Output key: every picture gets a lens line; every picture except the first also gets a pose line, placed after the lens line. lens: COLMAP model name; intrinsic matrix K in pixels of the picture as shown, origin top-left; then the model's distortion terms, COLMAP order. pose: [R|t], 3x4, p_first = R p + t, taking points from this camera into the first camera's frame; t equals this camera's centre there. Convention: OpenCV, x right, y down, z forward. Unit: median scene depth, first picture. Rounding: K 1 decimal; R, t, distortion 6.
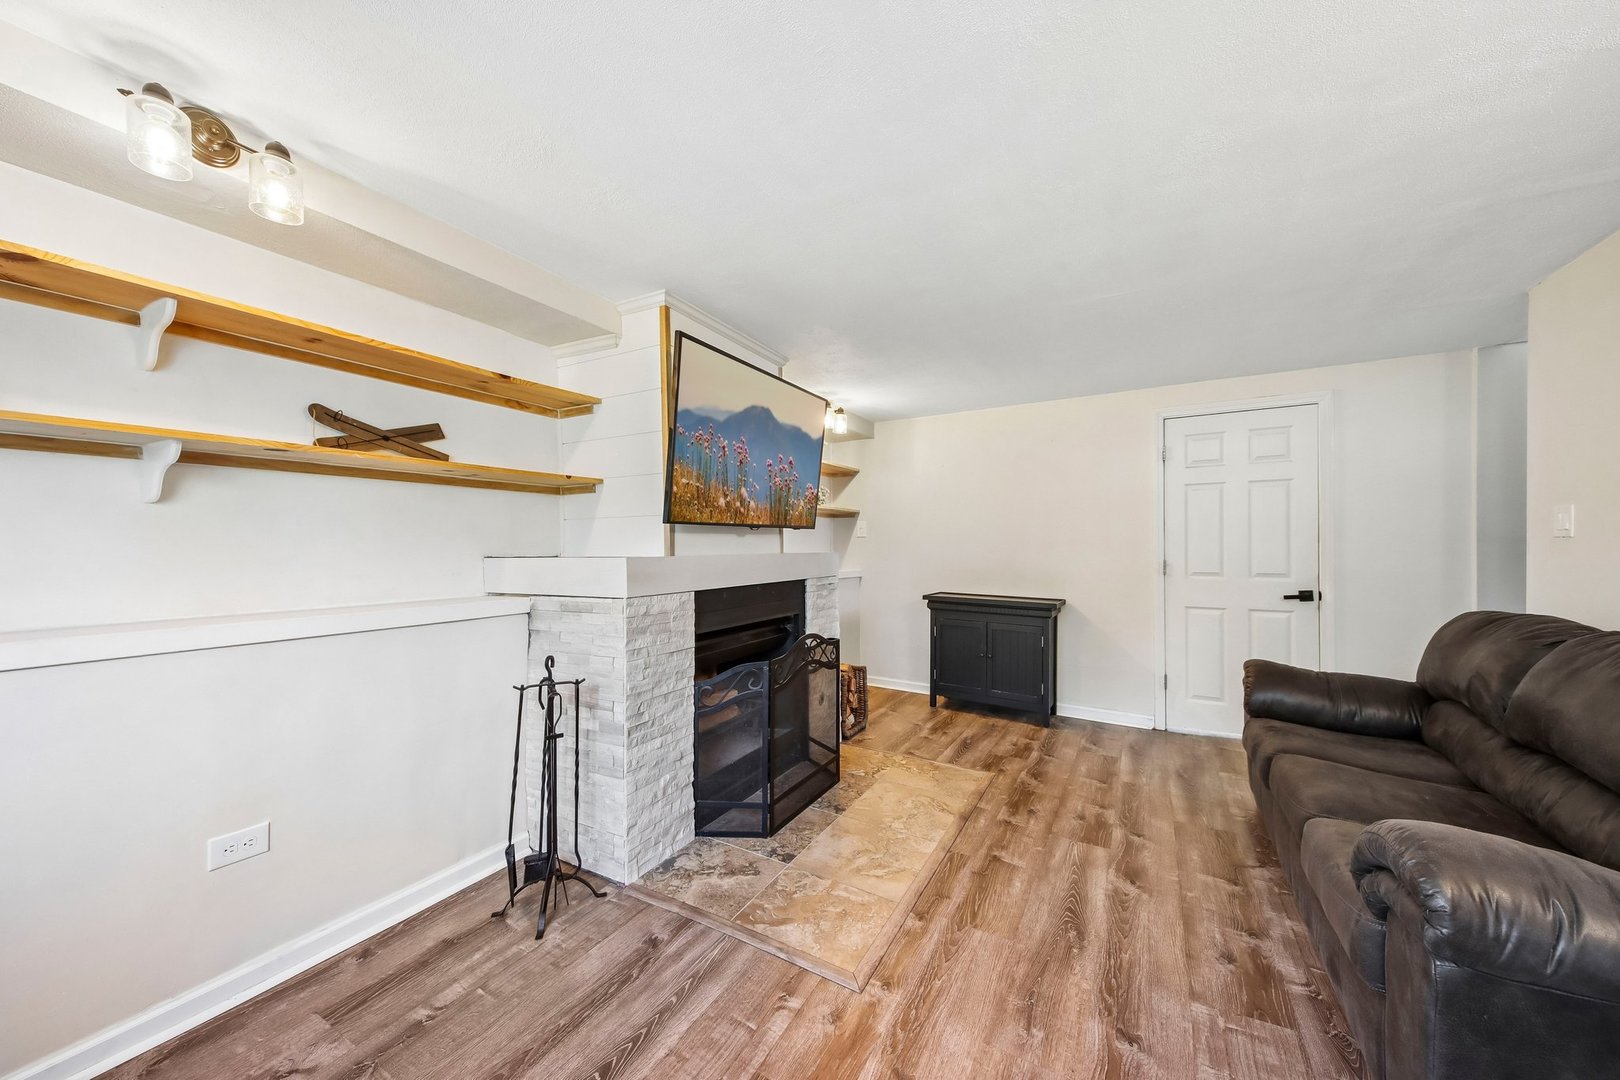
lens RADIAL K [[635.5, 0, 813.7], [0, 635.5, 533.4], [0, 0, 1]] dist [0.129820, -0.000090]
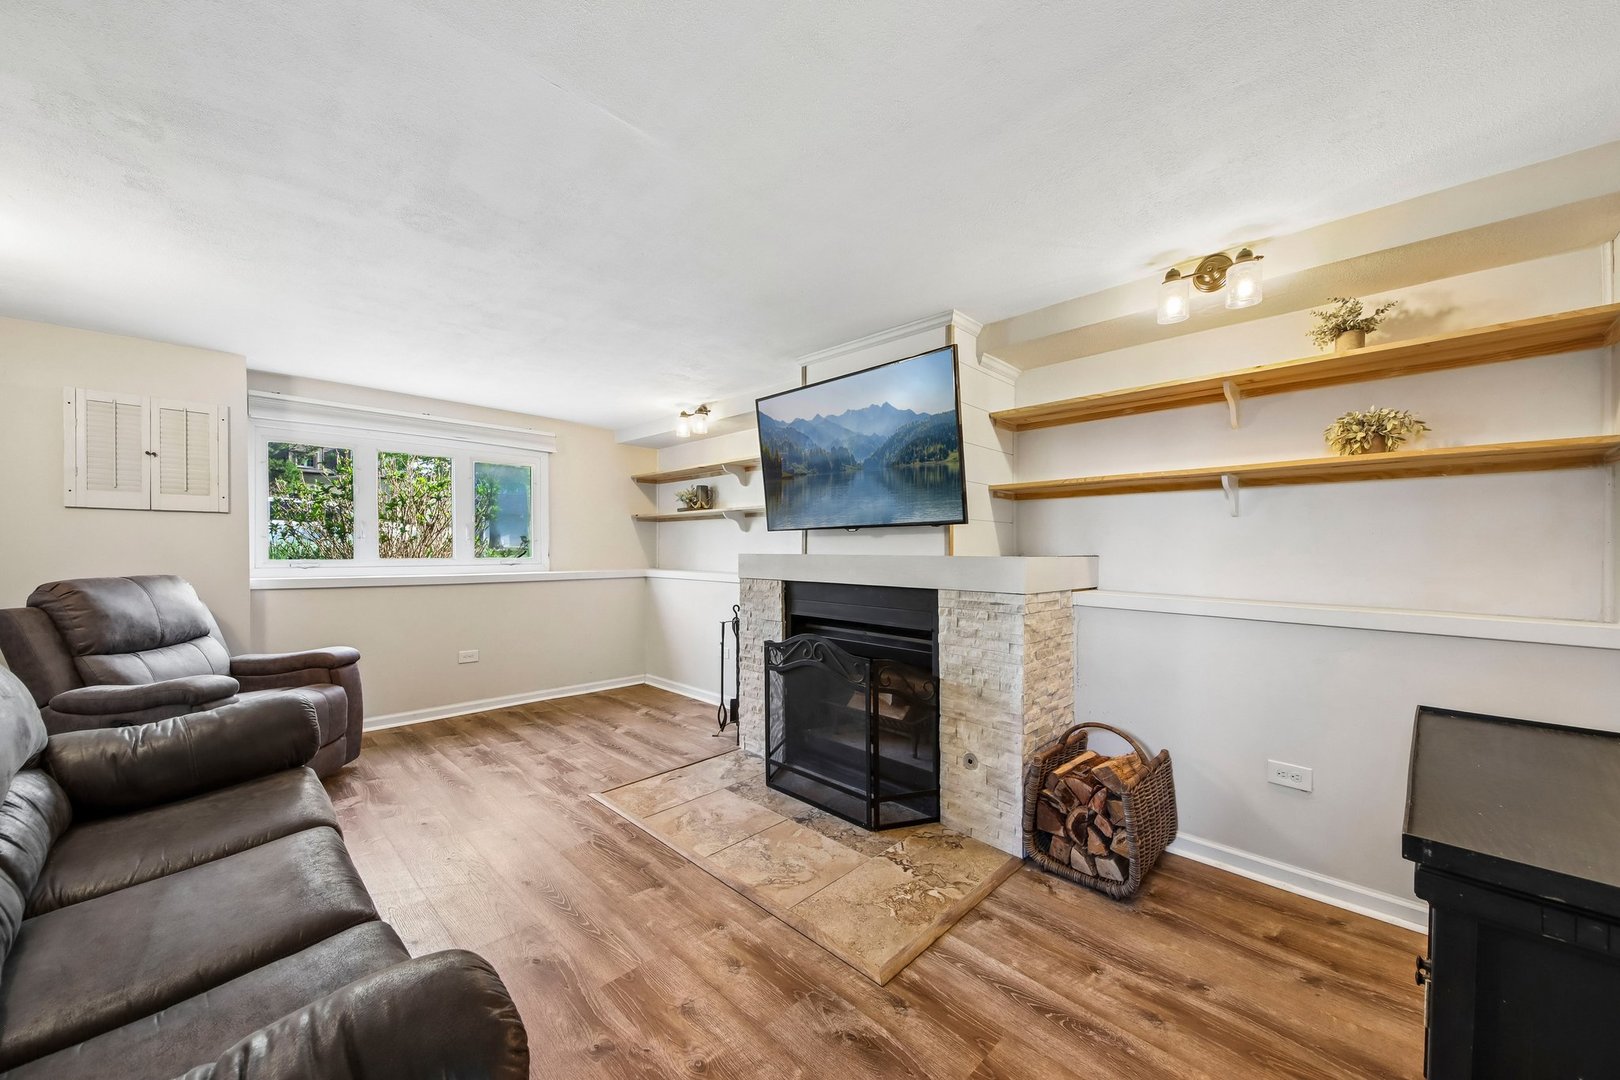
lens RADIAL K [[619.6, 0, 798.0], [0, 619.6, 538.0], [0, 0, 1]] dist [0.039416, -0.000235]
pose [[-0.324056, -0.016463, -0.945894, 0.923294], [0.006297, 0.999789, -0.019559, 0.026069], [0.946017, -0.012294, -0.323884, 1.304862]]
